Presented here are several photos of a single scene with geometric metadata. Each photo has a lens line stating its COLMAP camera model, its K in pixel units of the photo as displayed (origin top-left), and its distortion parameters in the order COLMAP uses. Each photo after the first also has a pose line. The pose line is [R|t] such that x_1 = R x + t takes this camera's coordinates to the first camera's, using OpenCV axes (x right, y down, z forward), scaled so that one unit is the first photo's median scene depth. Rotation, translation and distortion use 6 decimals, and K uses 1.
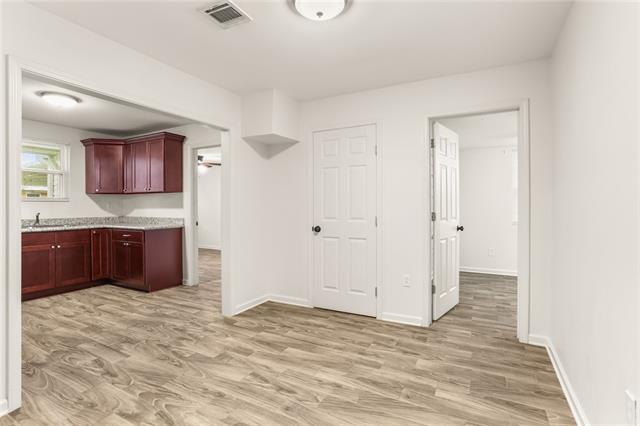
lens RADIAL K [[316.2, 0, 317.4], [0, 316.2, 210.0], [0, 0, 1]] dist [-0.013665, 0.001404]
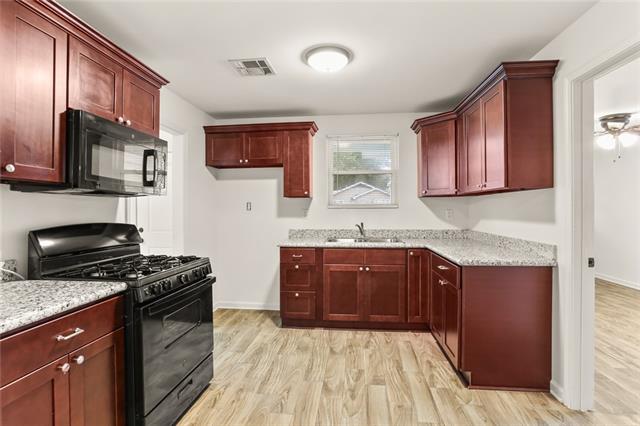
lens RADIAL K [[316.2, 0, 317.4], [0, 316.2, 210.0], [0, 0, 1]] dist [-0.013665, 0.001404]
pose [[0.385739, 0.004189, -0.922598, -0.144225], [-0.010577, 0.999944, 0.000118, -0.021676], [0.922547, 0.009713, 0.385762, 0.518209]]
